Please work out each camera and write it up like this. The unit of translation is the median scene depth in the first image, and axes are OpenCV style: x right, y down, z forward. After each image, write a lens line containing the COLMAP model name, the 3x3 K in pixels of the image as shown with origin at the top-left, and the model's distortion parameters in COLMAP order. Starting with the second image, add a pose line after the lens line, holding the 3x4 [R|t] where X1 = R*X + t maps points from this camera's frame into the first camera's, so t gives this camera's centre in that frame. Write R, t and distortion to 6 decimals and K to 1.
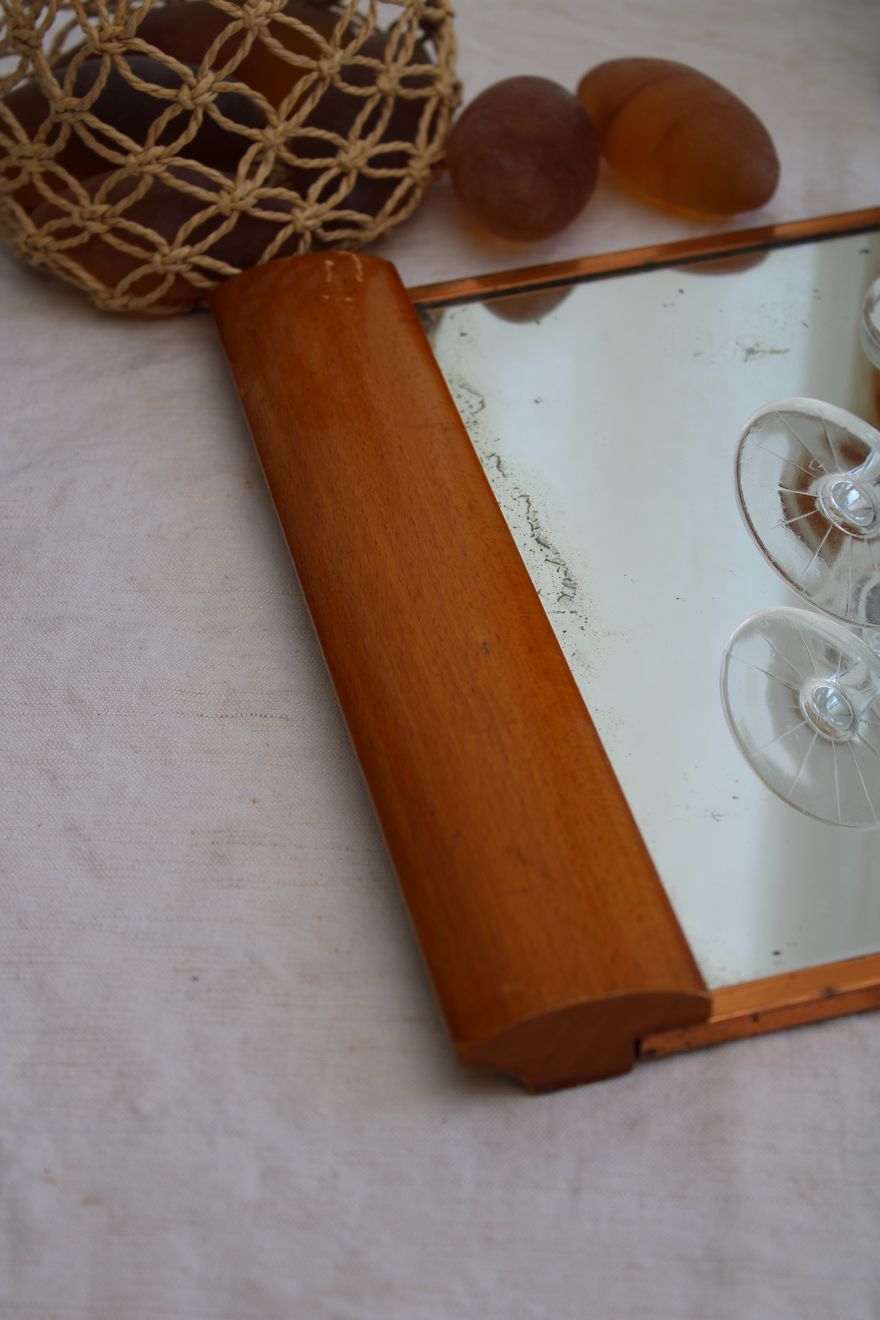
lens RADIAL K [[2518.1, 0, 410.8], [0, 2518.1, 654.7], [0, 0, 1]] dist [0.029973, 0.000000]
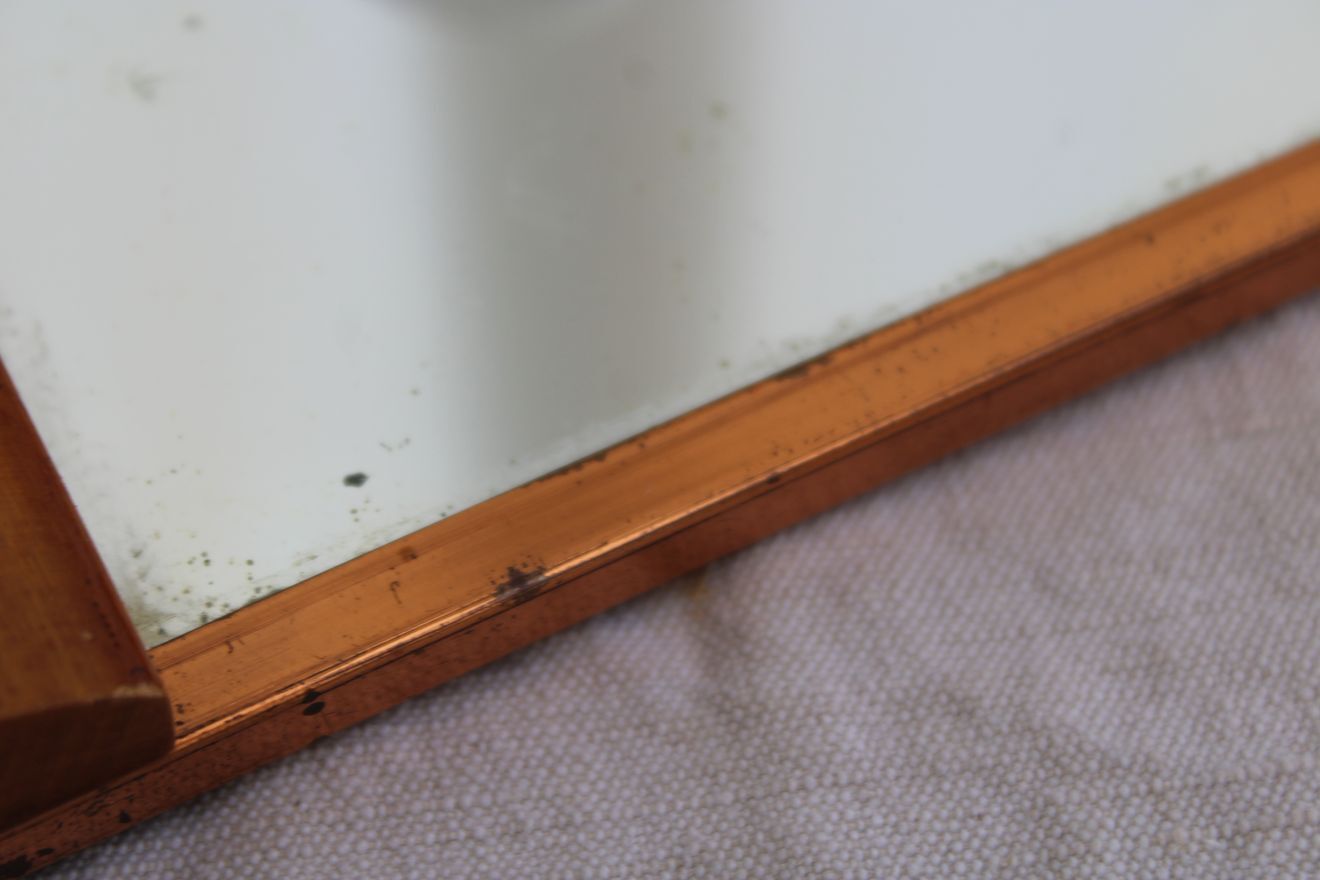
lens RADIAL K [[3259.7, 0, 662.6], [0, 3259.7, 440.7], [0, 0, 1]] dist [0.117749, 0.000000]
pose [[0.969041, -0.172373, 0.176770, 0.102529], [0.126613, 0.961581, 0.243581, 0.010782], [-0.211966, -0.213659, 0.953635, 0.540815]]
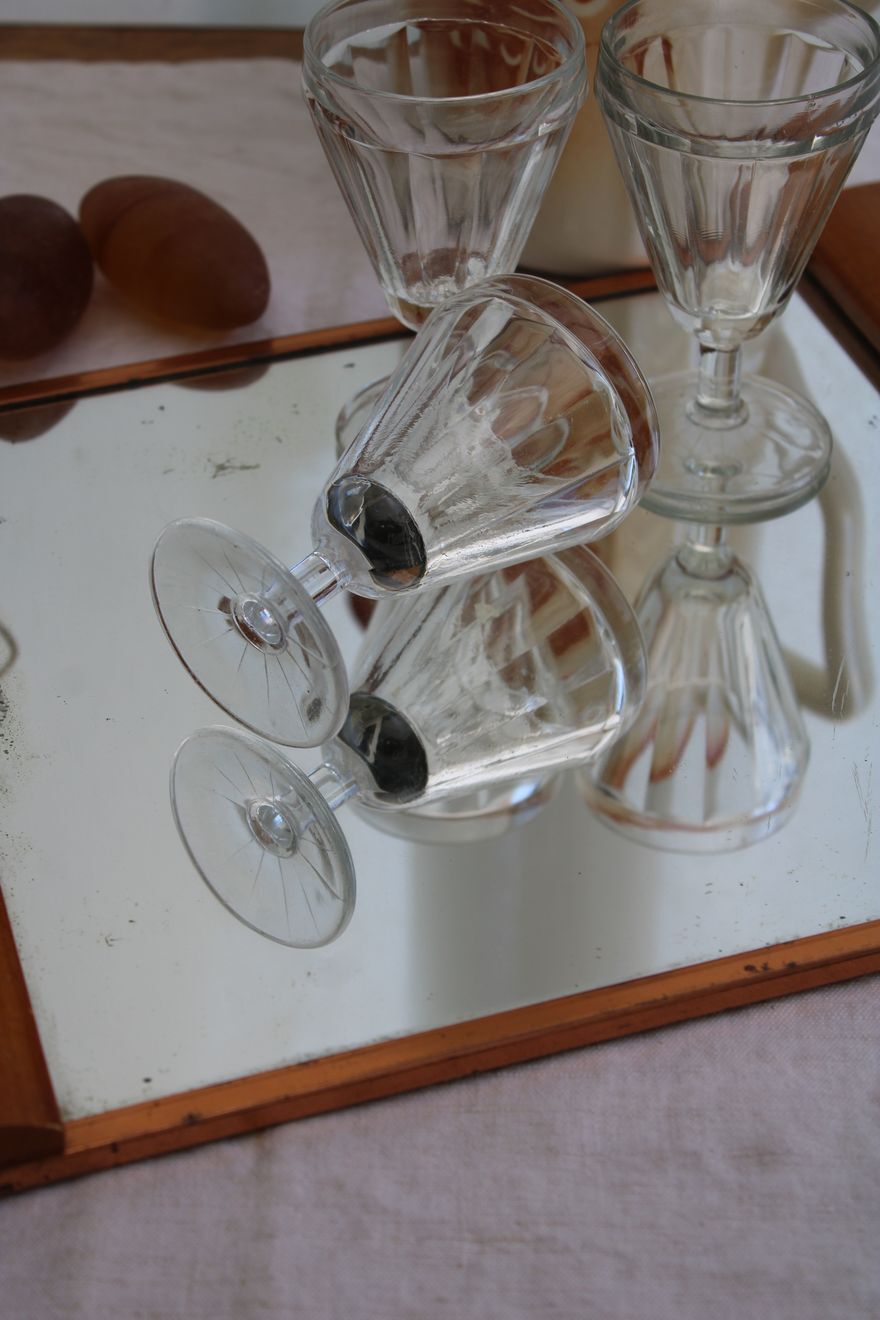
lens RADIAL K [[2518.1, 0, 415.0], [0, 2518.1, 654.4], [0, 0, 1]] dist [0.029973, 0.000000]
pose [[0.997558, -0.022113, 0.066257, 0.177693], [0.024735, 0.998932, -0.039018, -0.006638], [-0.065324, 0.040562, 0.997039, 0.002246]]
